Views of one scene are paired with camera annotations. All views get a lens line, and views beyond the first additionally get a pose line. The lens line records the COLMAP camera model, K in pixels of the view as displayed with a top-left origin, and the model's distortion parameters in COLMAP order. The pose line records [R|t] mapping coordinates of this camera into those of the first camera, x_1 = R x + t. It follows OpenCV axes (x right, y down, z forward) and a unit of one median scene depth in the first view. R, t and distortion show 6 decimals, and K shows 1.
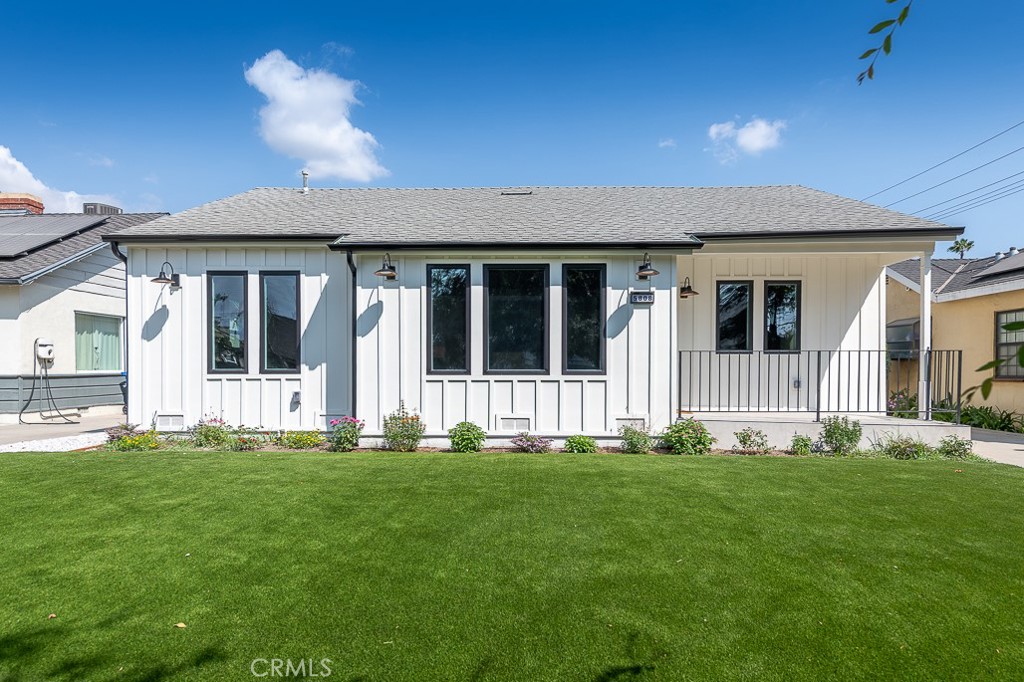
lens RADIAL K [[599.8, 0, 512.0], [0, 599.8, 341.0], [0, 0, 1]] dist [0.006206, 0.000878]
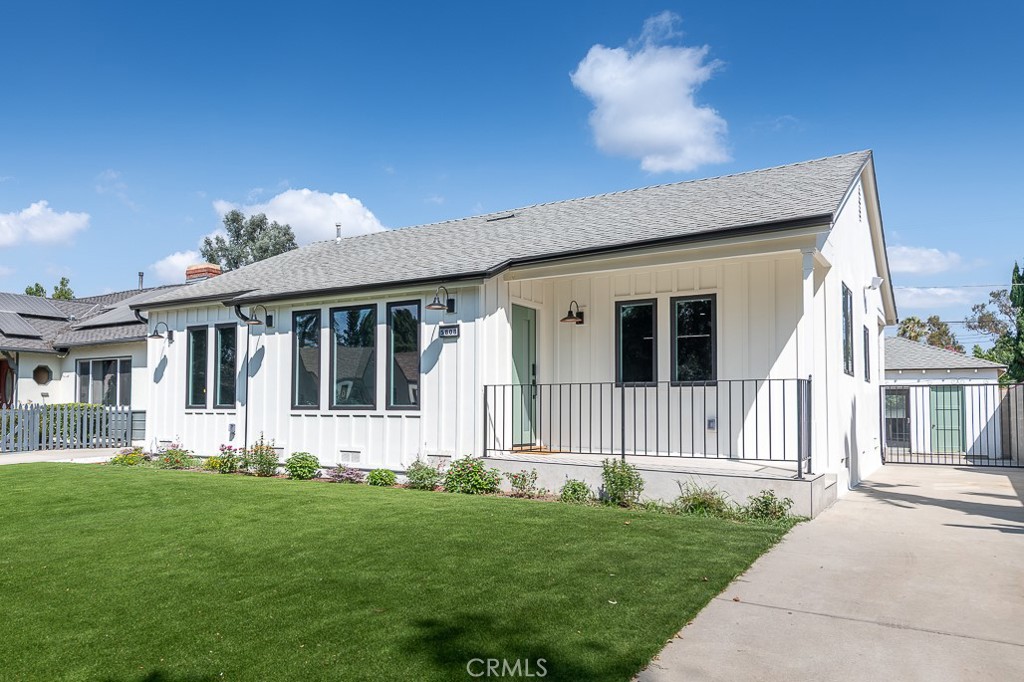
lens RADIAL K [[756.1, 0, 507.1], [0, 756.1, 352.4], [0, 0, 1]] dist [0.008484, -0.010108]
pose [[0.852573, -0.036611, -0.521325, 0.932731], [0.023216, 0.999212, -0.032204, 0.003793], [0.522093, 0.015353, 0.852751, -0.001124]]
